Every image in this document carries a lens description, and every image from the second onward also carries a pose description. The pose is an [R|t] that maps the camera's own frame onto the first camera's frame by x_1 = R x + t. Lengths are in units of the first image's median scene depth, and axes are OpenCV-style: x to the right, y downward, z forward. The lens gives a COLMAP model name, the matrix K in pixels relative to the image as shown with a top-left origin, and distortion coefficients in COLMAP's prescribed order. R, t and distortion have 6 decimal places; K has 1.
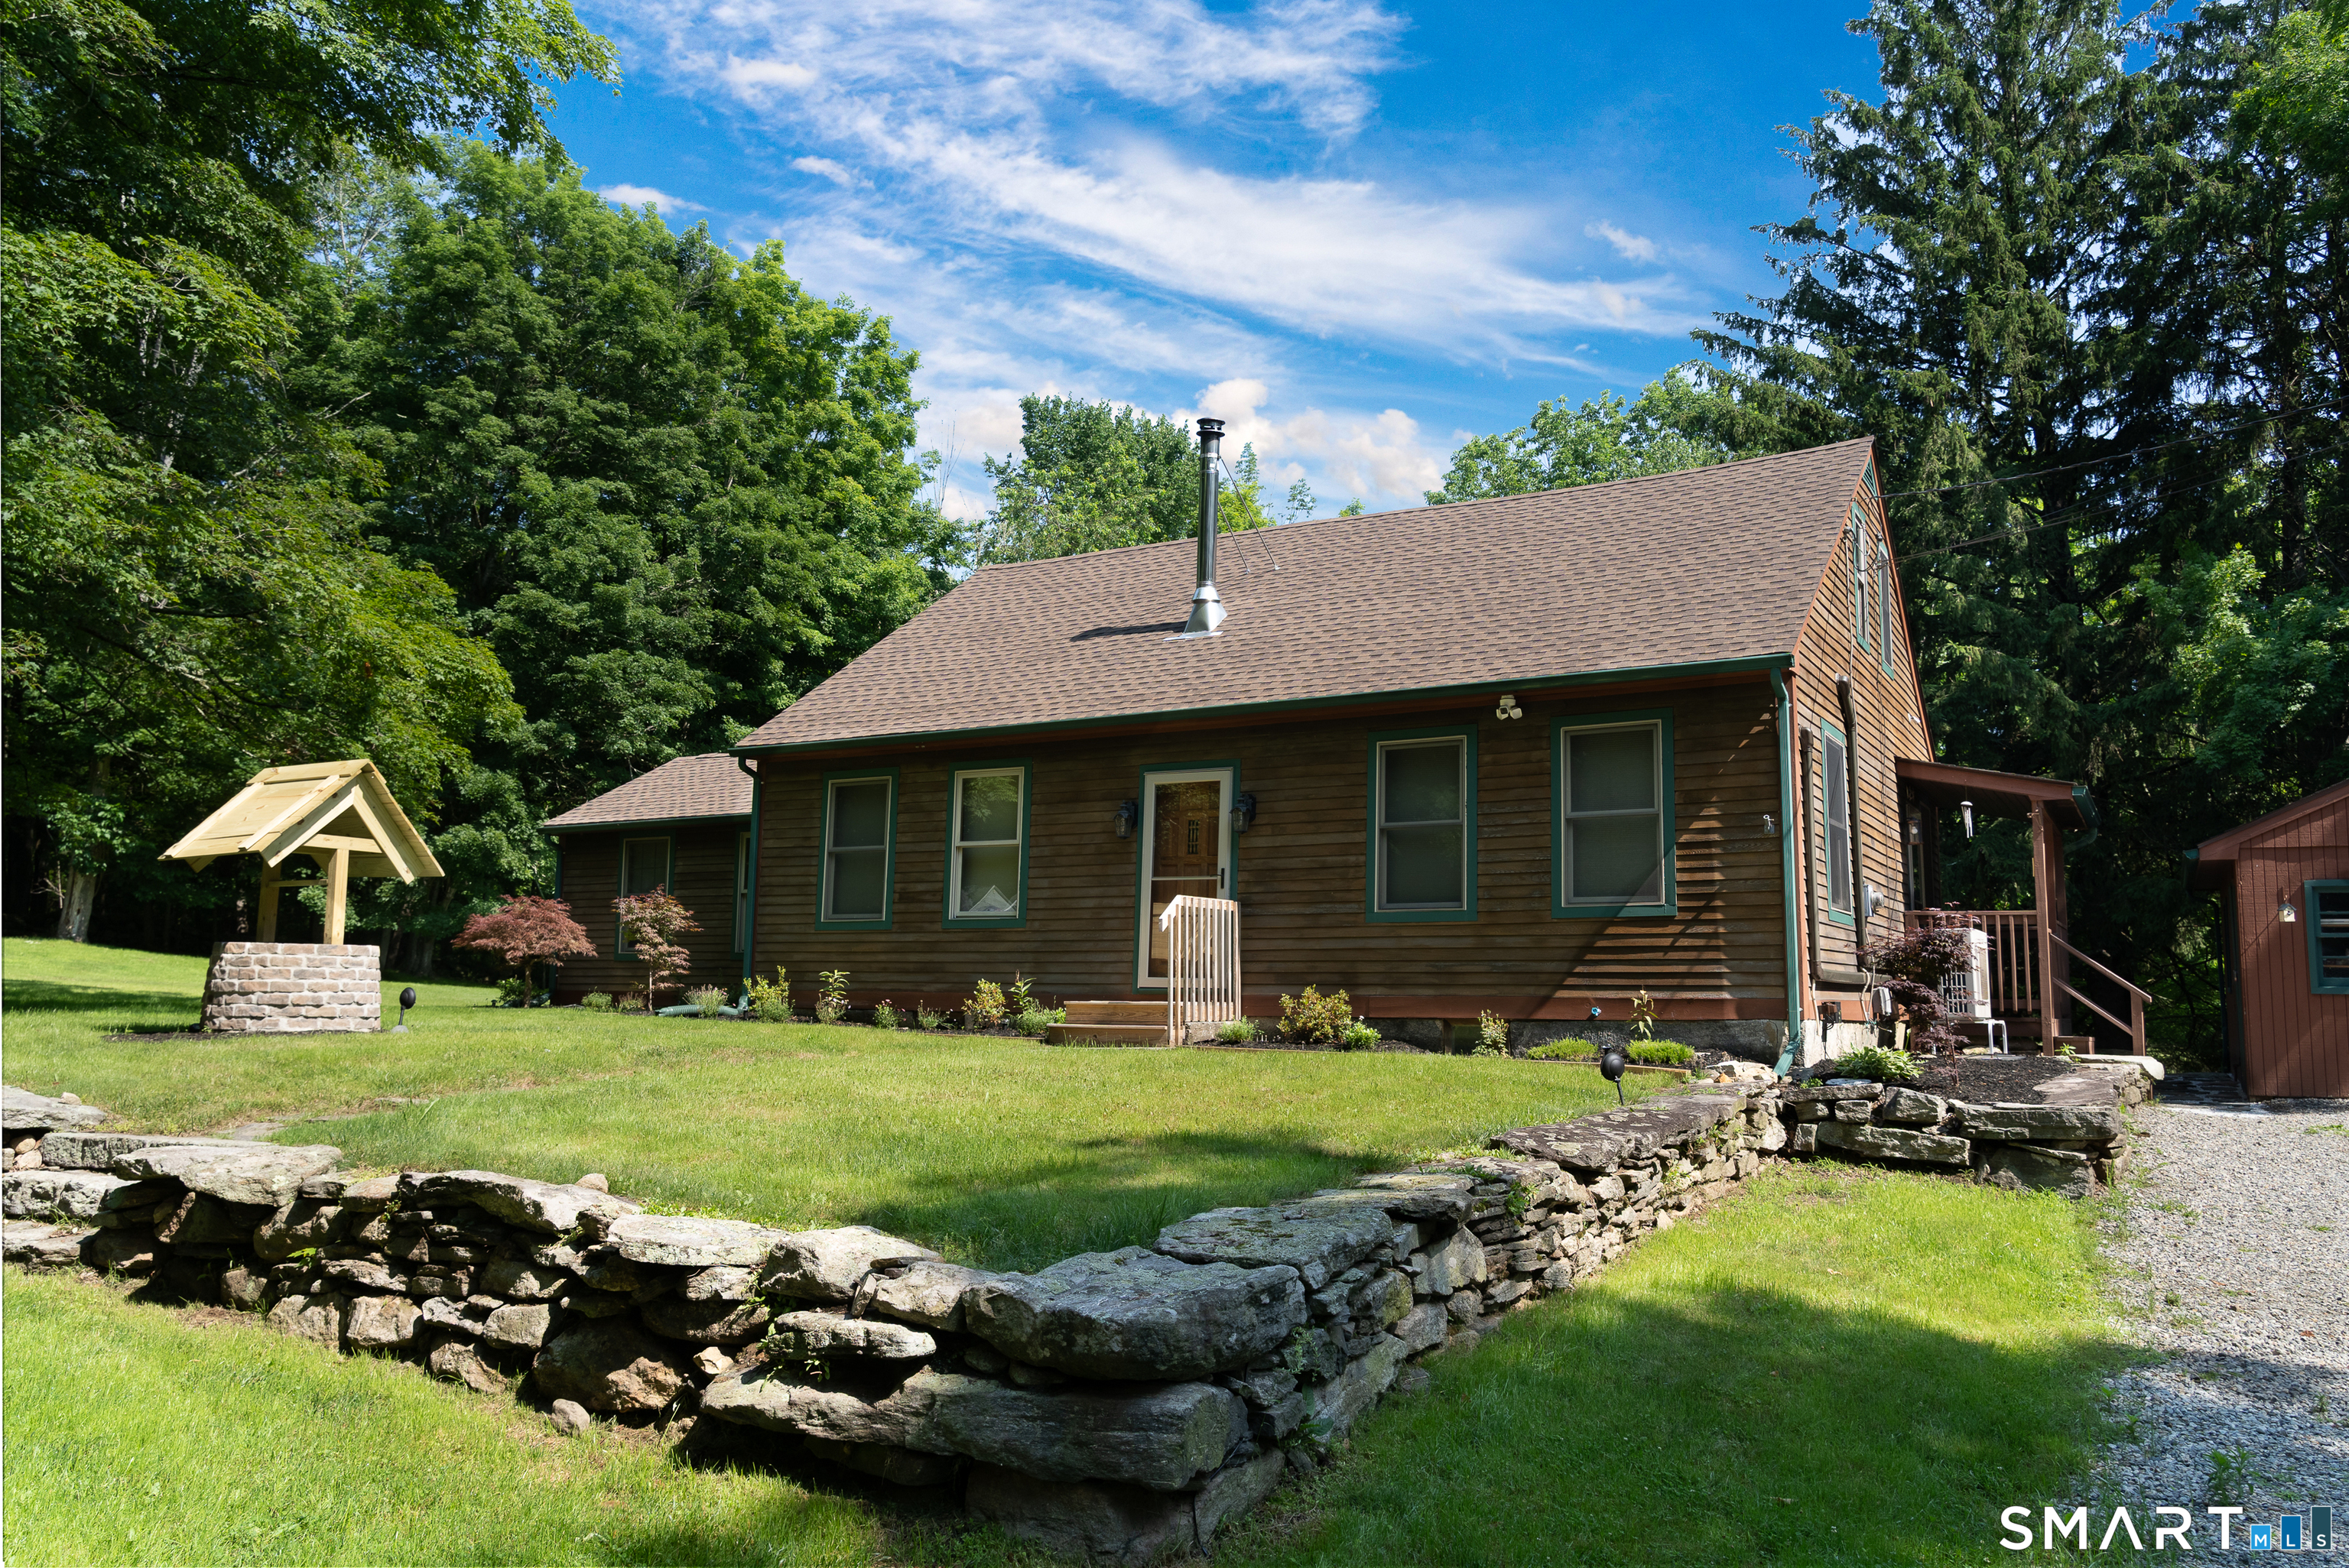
lens RADIAL K [[1728.8, 0, 1214.8], [0, 1728.8, 786.0], [0, 0, 1]] dist [0.003019, -0.000869]
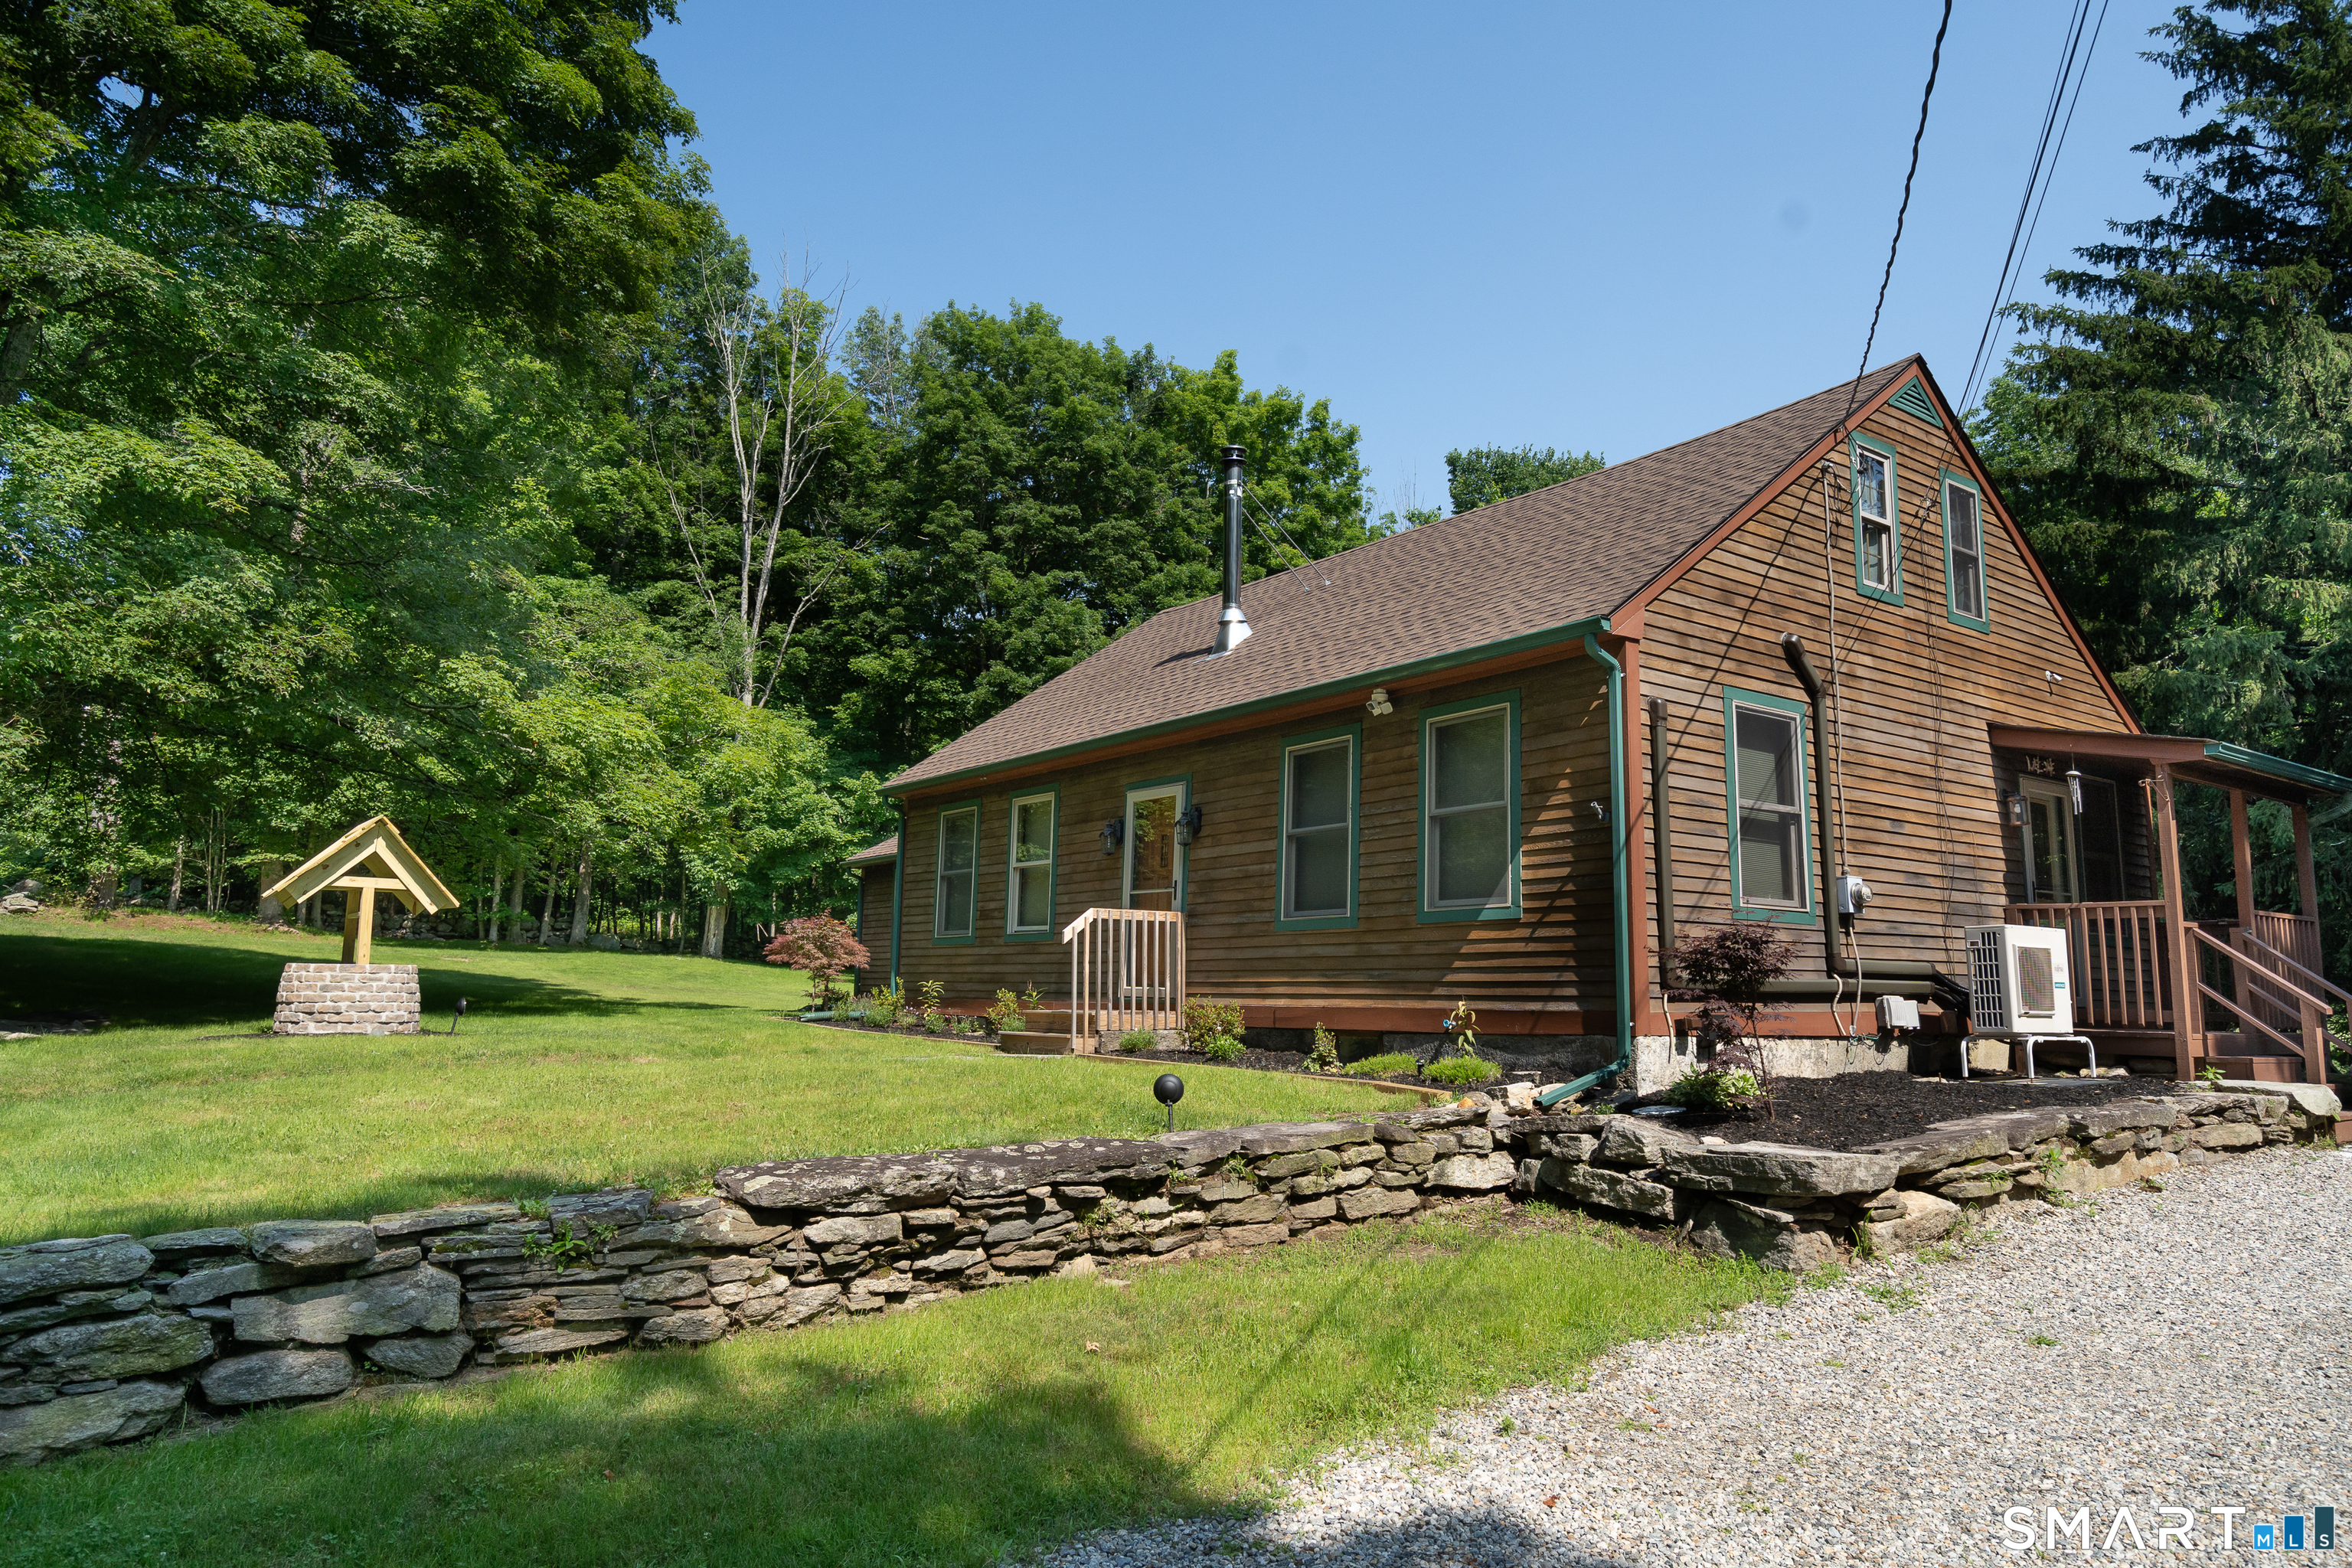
lens RADIAL K [[1508.3, 0, 1176.9], [0, 1508.3, 796.0], [0, 0, 1]] dist [0.006554, 0.001885]
pose [[0.914564, -0.053043, -0.400948, 0.381278], [0.048700, 0.998592, -0.021023, 0.017463], [0.401498, -0.000299, 0.915860, 0.187983]]
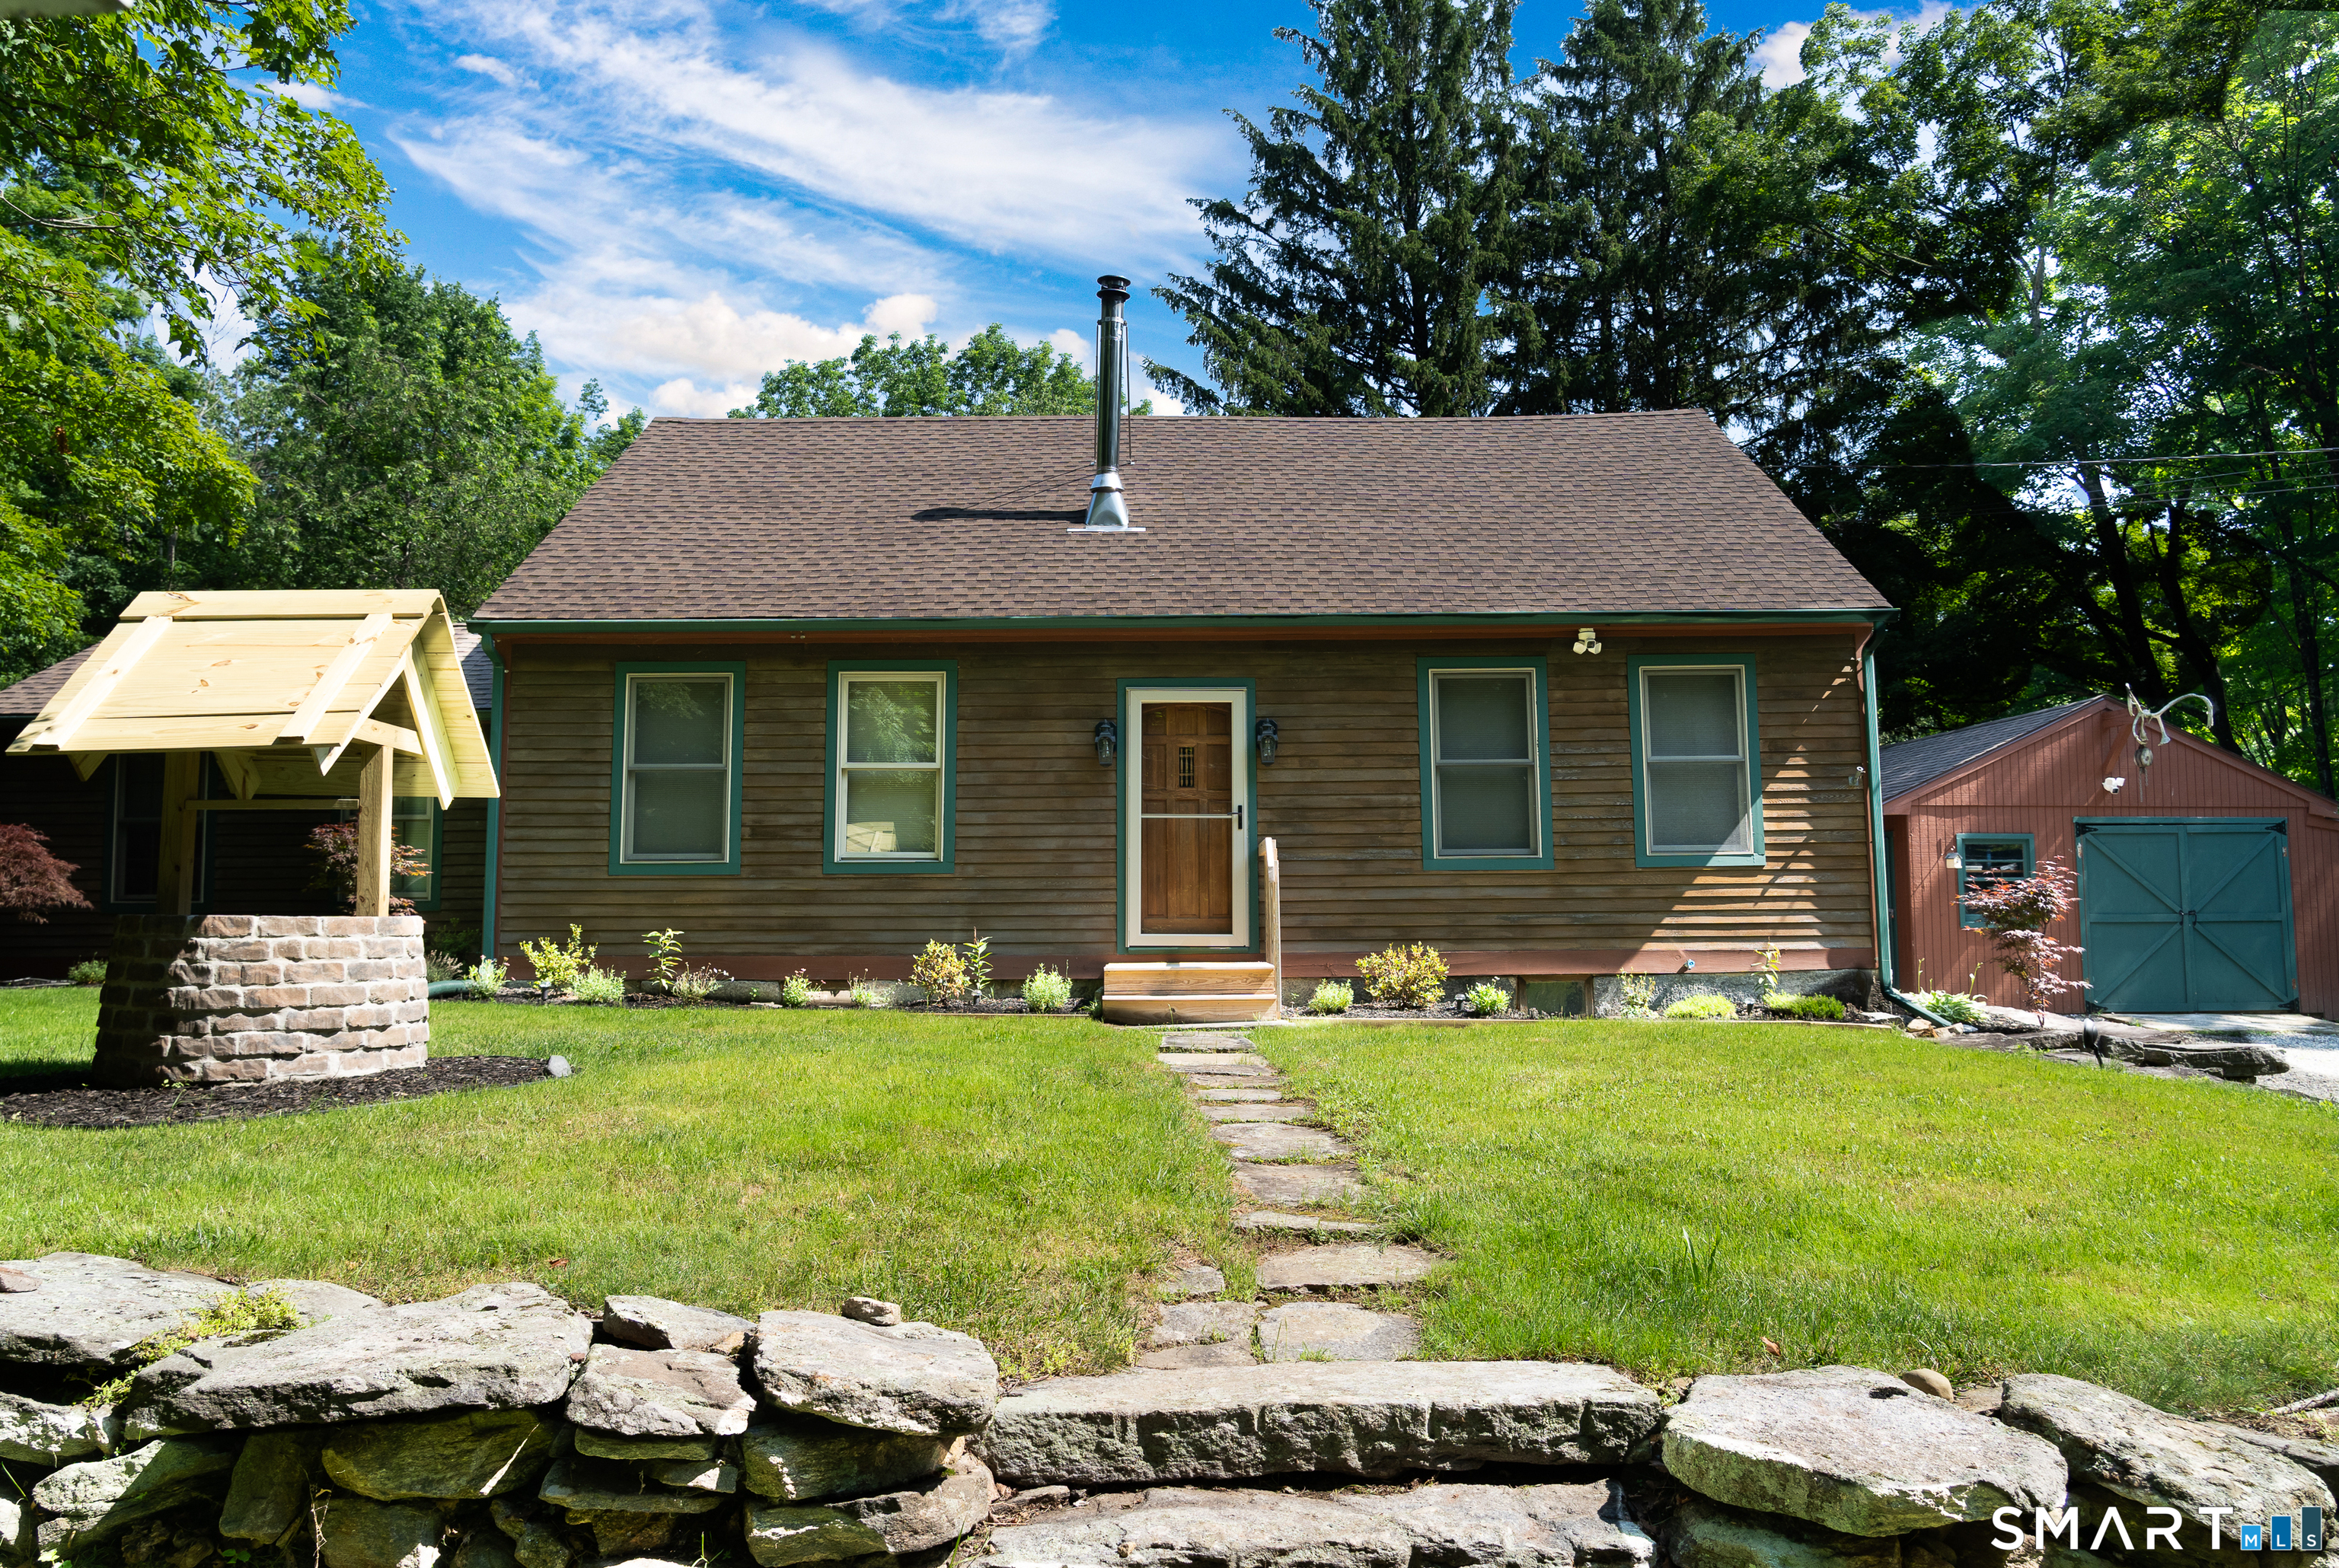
lens RADIAL K [[1622.3, 0, 1177.7], [0, 1622.3, 776.3], [0, 0, 1]] dist [-0.011330, -0.001385]
pose [[0.865520, 0.030142, 0.499967, -0.438747], [-0.046496, 0.998713, 0.020281, 0.019208], [-0.498712, -0.040800, 0.865807, 0.336167]]
